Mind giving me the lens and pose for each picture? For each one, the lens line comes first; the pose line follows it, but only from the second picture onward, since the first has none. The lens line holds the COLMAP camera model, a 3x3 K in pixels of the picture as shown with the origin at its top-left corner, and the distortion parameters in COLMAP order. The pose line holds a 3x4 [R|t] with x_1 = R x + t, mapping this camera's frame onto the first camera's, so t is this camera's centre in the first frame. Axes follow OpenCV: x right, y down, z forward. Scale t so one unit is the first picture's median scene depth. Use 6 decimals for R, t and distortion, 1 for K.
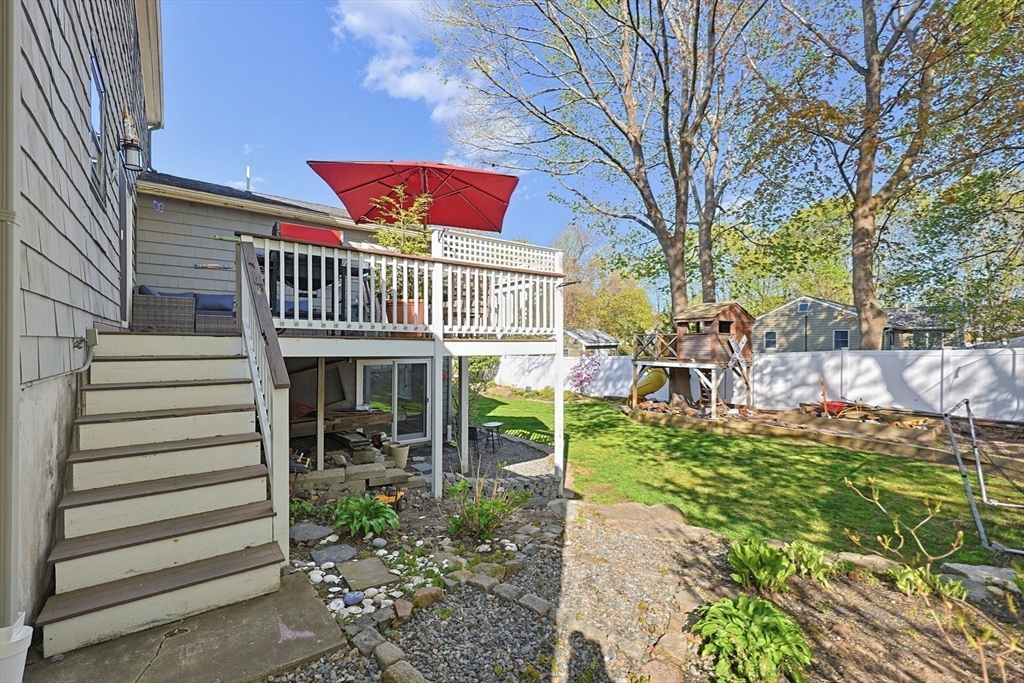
lens RADIAL K [[448.8, 0, 522.5], [0, 448.8, 341.4], [0, 0, 1]] dist [-0.000878, -0.000122]
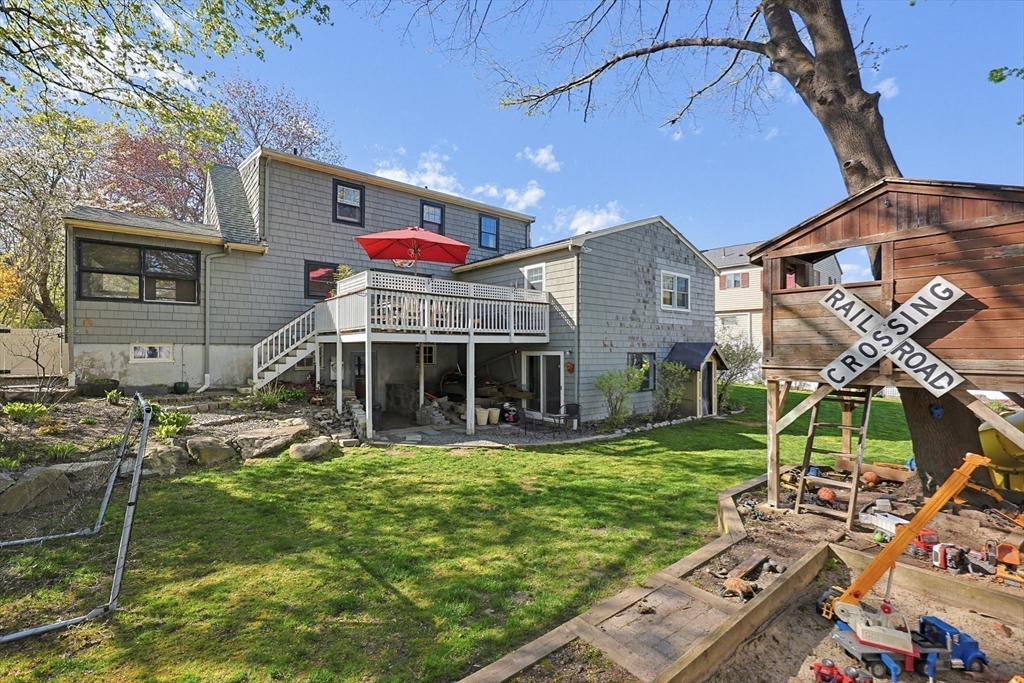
lens RADIAL K [[448.8, 0, 522.5], [0, 448.8, 341.4], [0, 0, 1]] dist [-0.000878, -0.000122]
pose [[0.031050, -0.018738, -0.999342, 1.346236], [0.005638, 0.999812, -0.018572, 0.052076], [0.999502, -0.005058, 0.031150, 1.252981]]
